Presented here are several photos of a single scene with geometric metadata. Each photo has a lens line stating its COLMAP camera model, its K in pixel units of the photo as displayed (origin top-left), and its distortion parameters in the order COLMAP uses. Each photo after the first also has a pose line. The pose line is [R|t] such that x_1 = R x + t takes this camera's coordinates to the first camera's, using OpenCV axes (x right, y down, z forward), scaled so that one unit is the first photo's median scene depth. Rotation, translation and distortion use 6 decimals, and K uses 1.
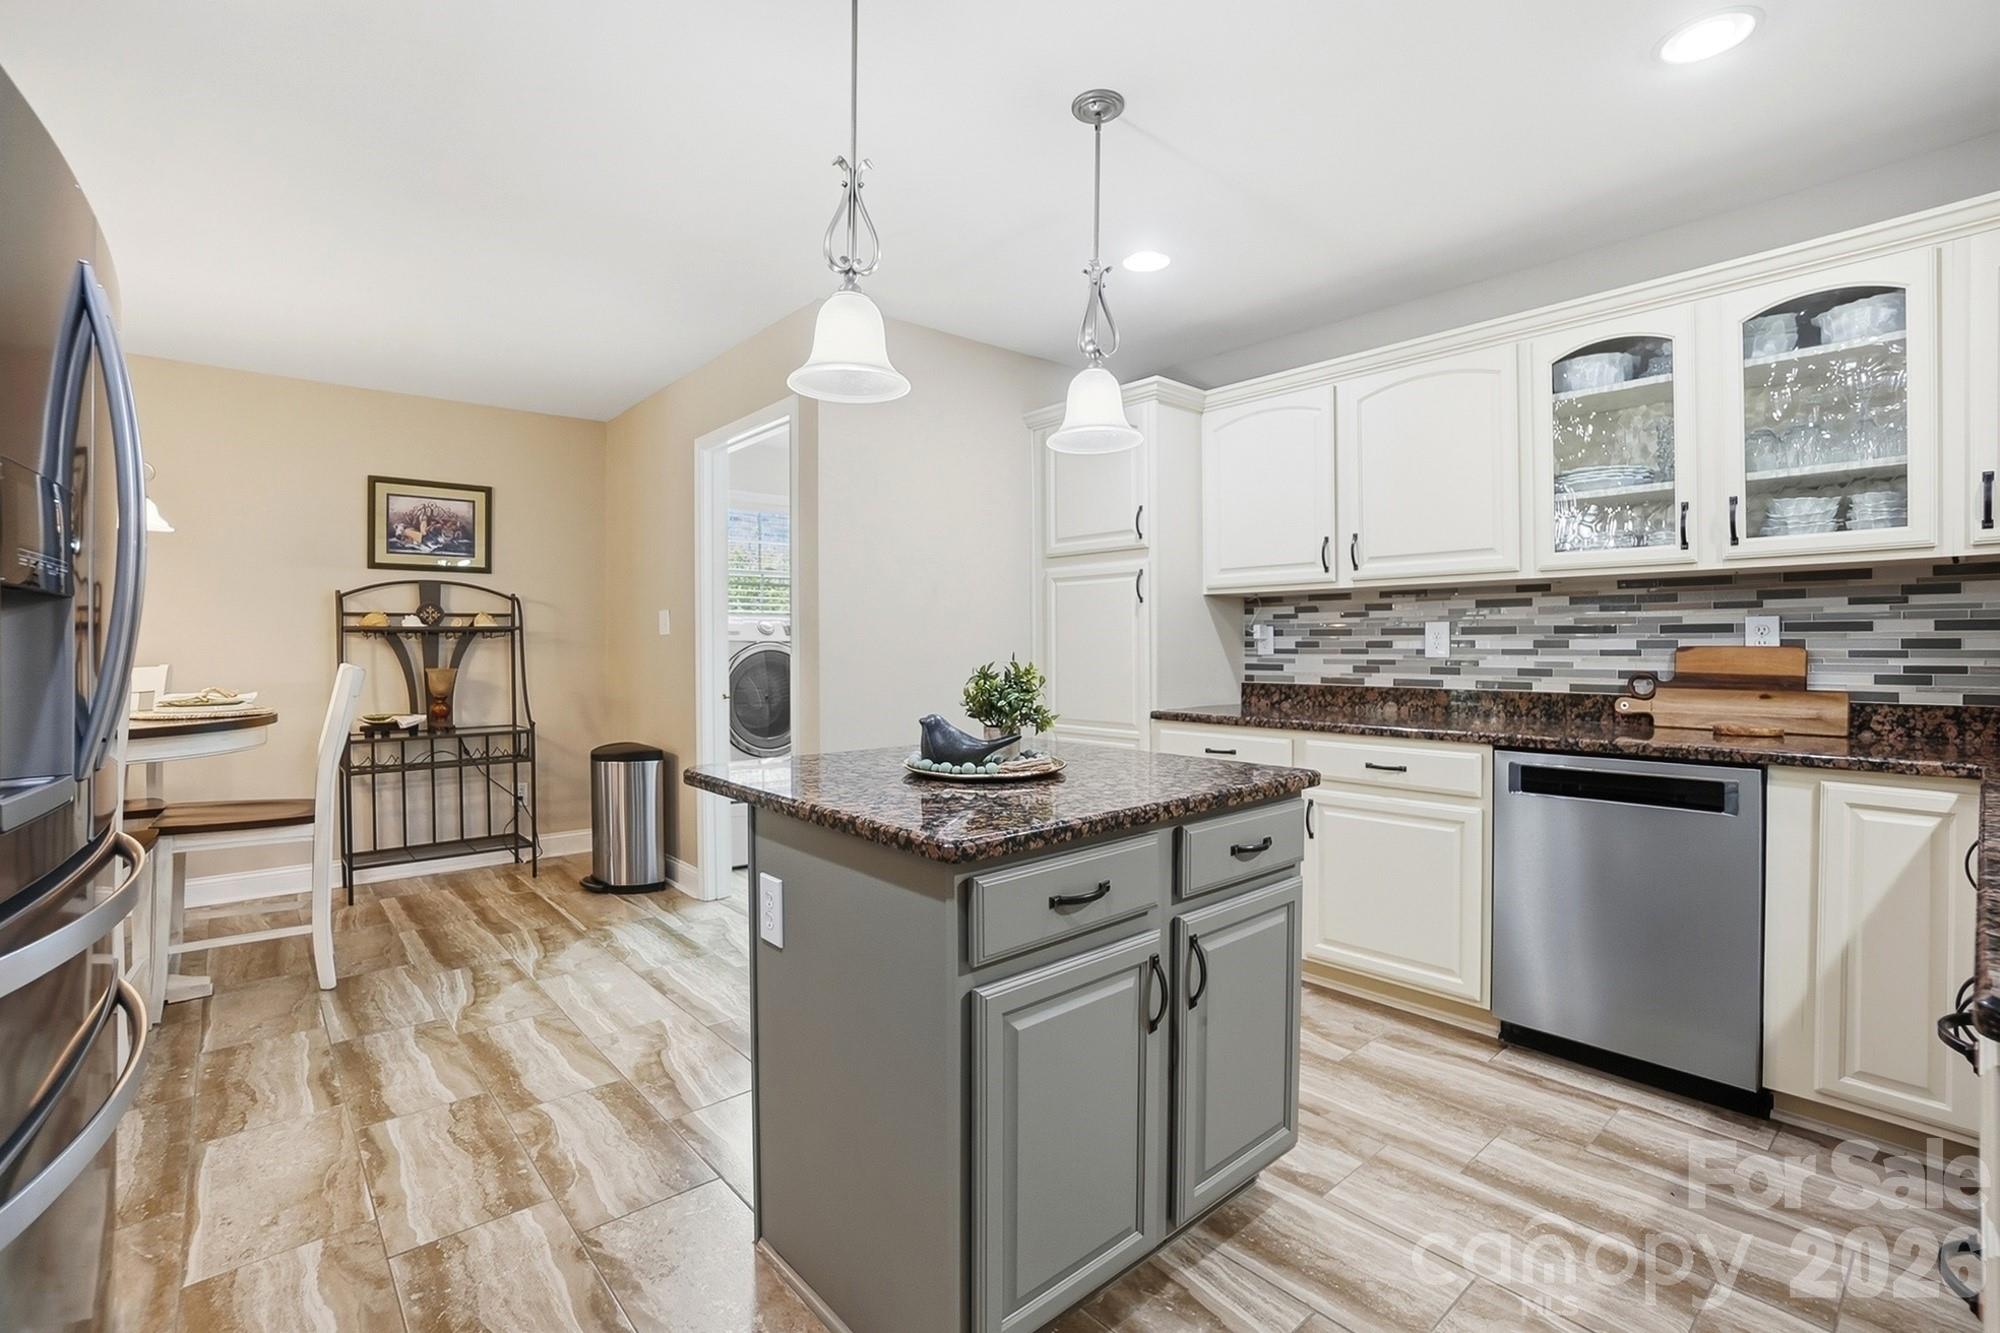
lens RADIAL K [[890.9, 0, 986.9], [0, 890.9, 657.5], [0, 0, 1]] dist [-0.069369, 0.024615]
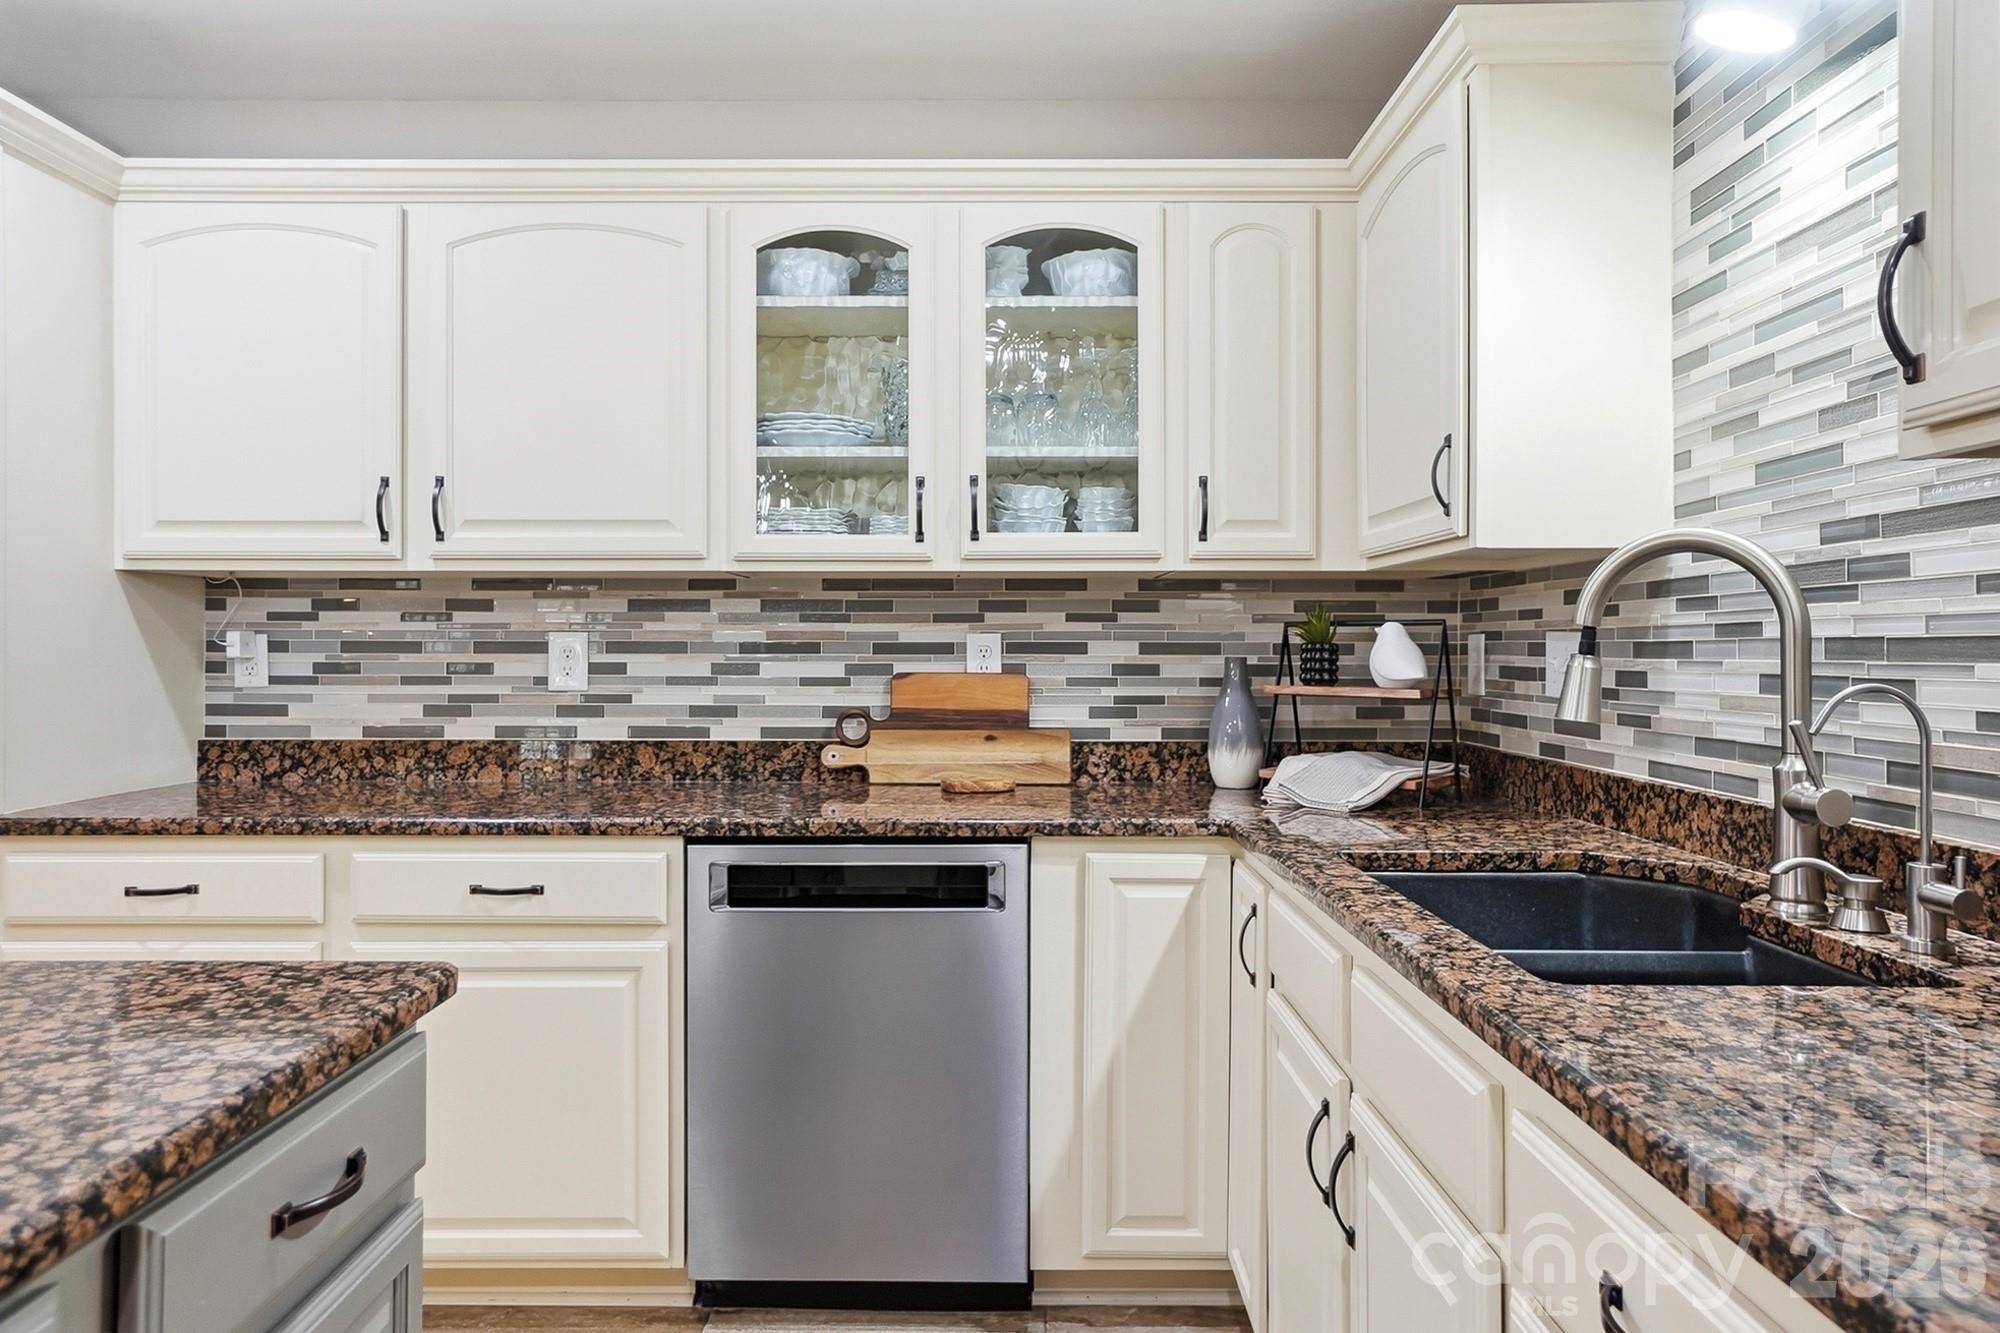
lens RADIAL K [[1297.9, 0, 996.8], [0, 1297.9, 643.0], [0, 0, 1]] dist [-0.000624, 0.022402]
pose [[0.656103, 0.006637, 0.754642, 0.019914], [0.007215, 0.999860, -0.015066, -0.016879], [-0.754637, 0.015330, 0.655964, 0.167925]]
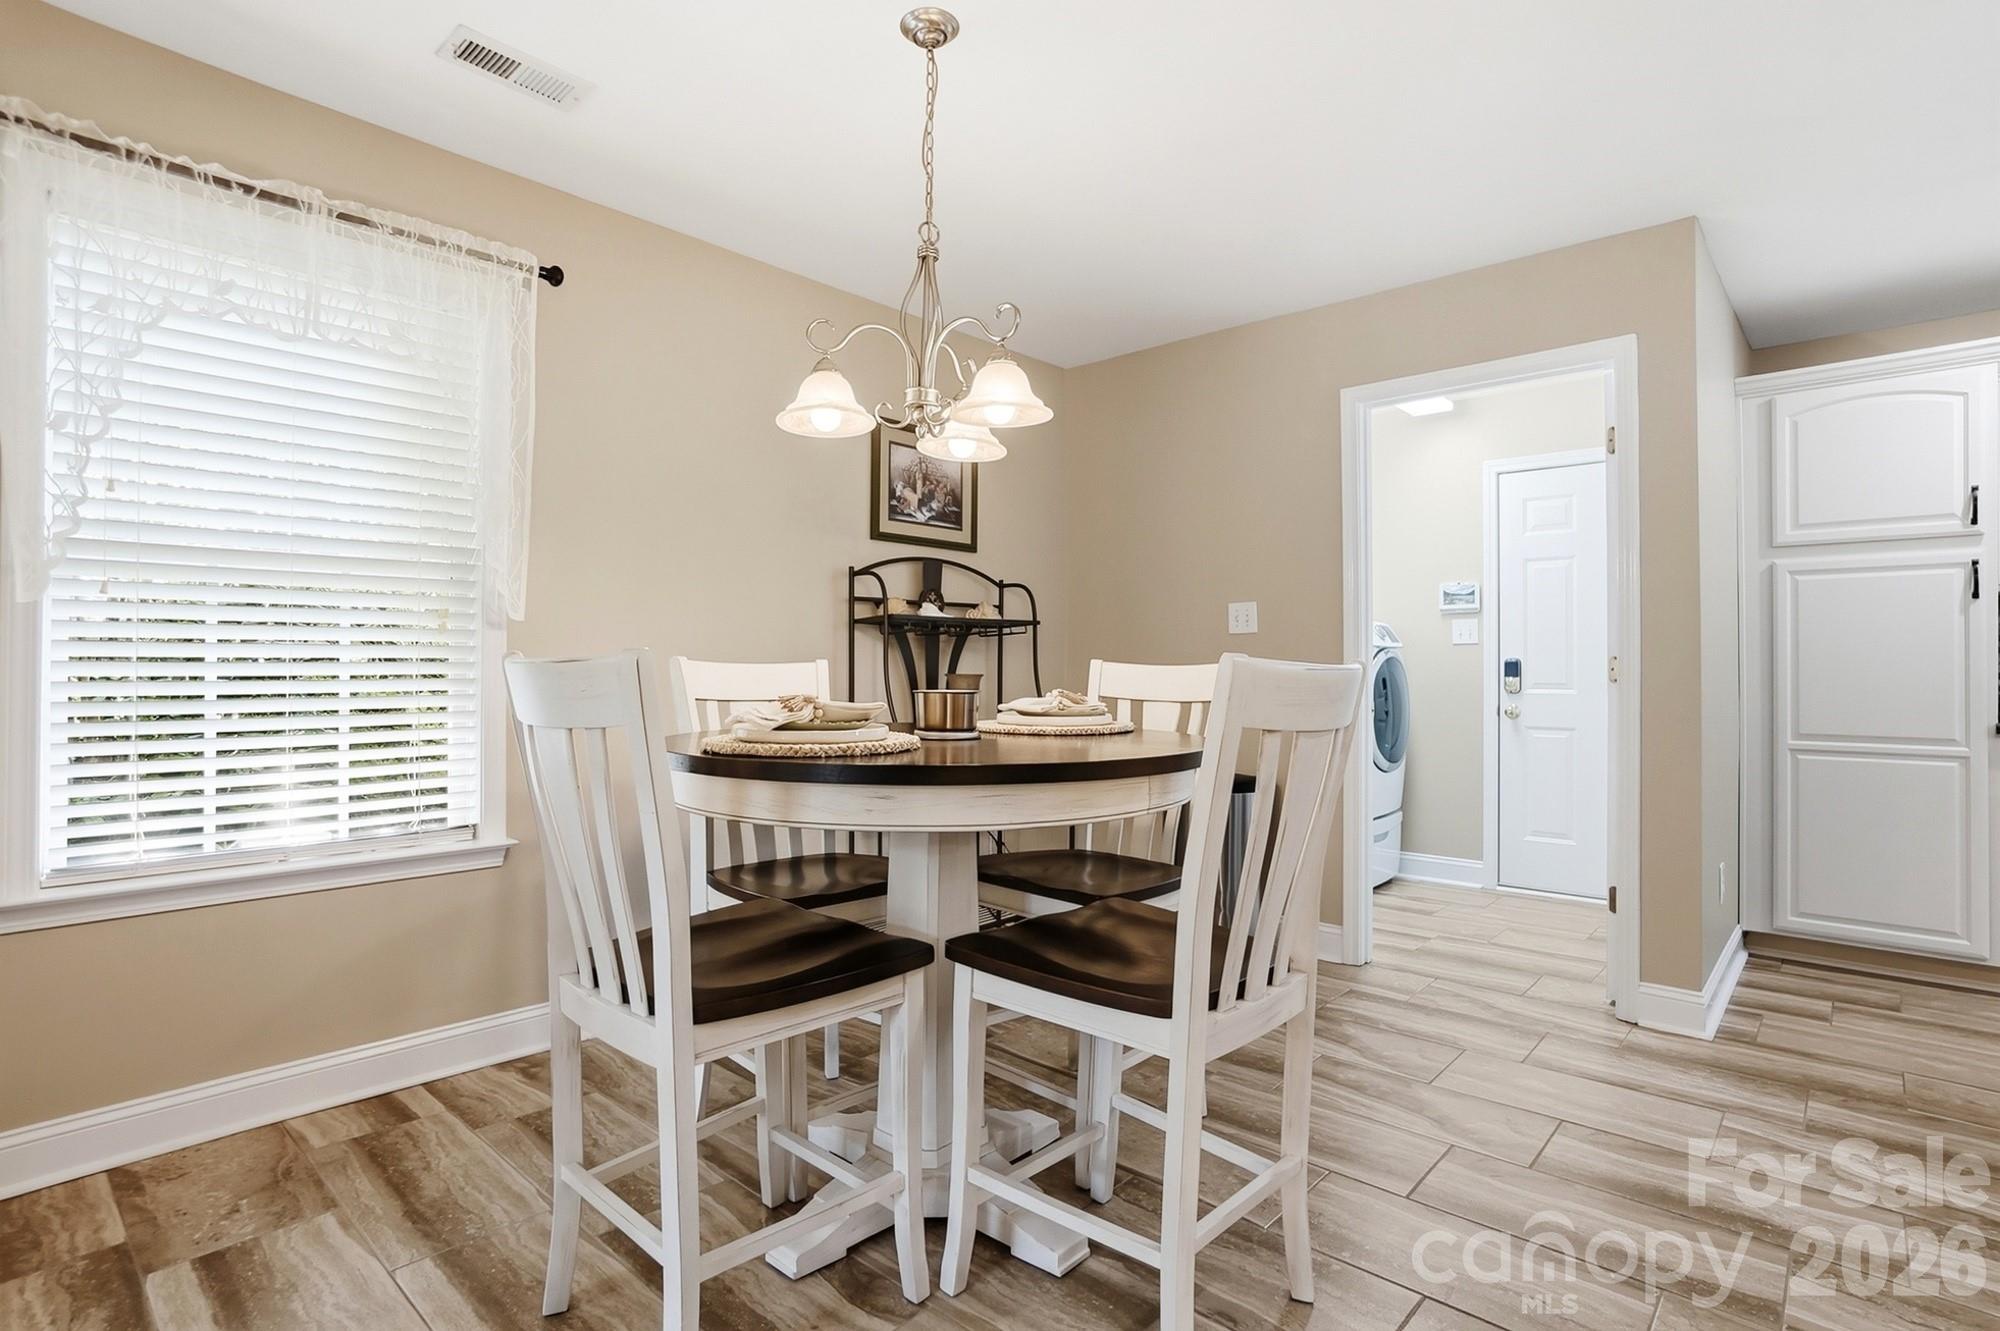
lens RADIAL K [[979.7, 0, 1000.0], [0, 979.7, 665.5], [0, 0, 1]] dist [-0.015592, 0.000050]
pose [[0.993622, 0.007444, 0.112520, -0.899950], [-0.005998, 0.999895, -0.013187, 0.022388], [-0.112607, 0.012428, 0.993562, 0.184690]]
